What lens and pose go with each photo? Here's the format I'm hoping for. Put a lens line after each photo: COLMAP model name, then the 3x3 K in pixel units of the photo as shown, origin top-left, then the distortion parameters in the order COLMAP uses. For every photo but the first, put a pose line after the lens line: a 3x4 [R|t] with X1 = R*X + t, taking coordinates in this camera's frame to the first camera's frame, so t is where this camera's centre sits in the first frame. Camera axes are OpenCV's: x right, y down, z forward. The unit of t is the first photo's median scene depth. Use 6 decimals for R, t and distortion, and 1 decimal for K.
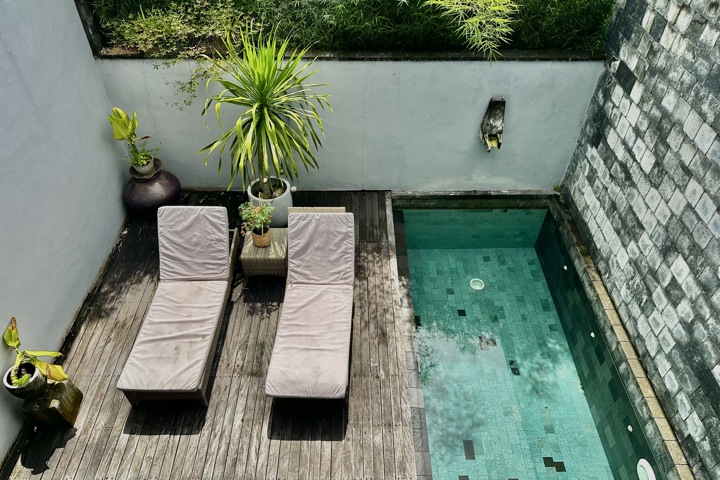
lens RADIAL K [[500.3, 0, 359.3], [0, 500.3, 240.4], [0, 0, 1]] dist [0.009858, 0.001156]
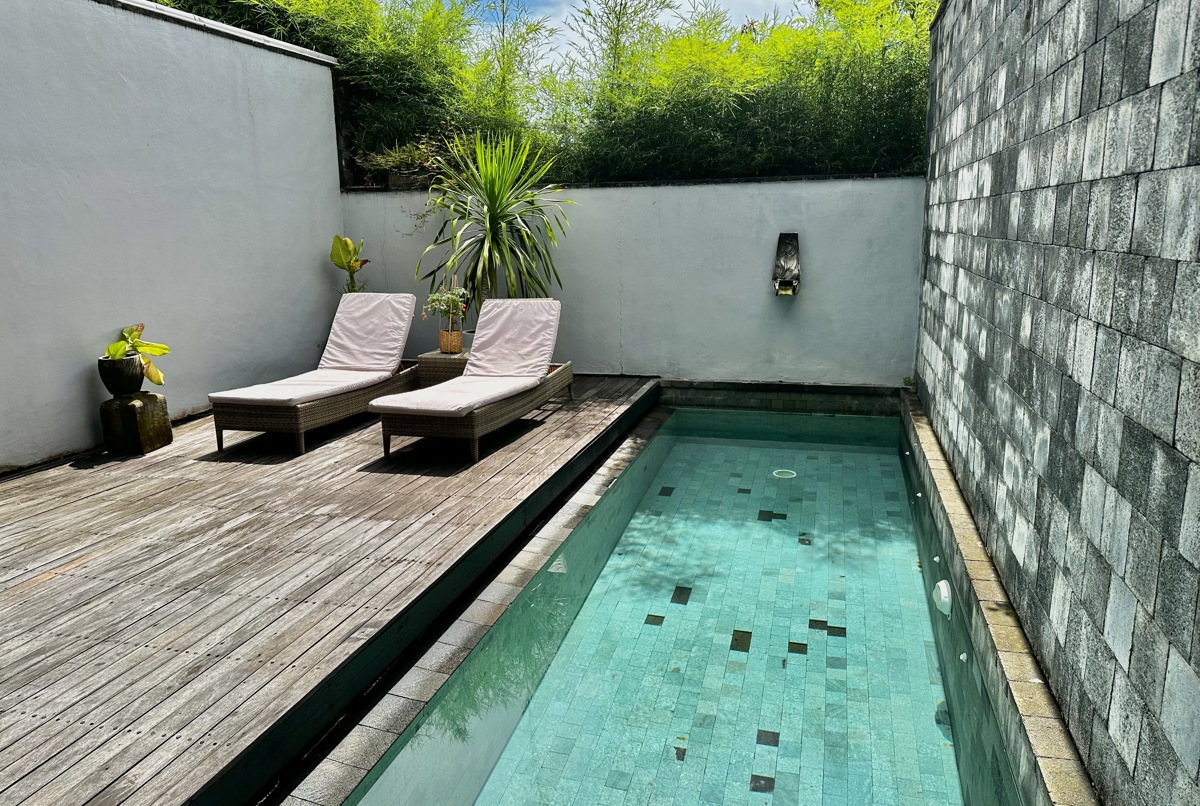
lens RADIAL K [[826.3, 0, 599.9], [0, 826.3, 402.9], [0, 0, 1]] dist [0.042924, -0.000234]
pose [[0.959916, 0.025625, -0.279115, 0.381381], [-0.169325, 0.846579, -0.504612, 0.666563], [0.223362, 0.531646, 0.816983, 0.034711]]
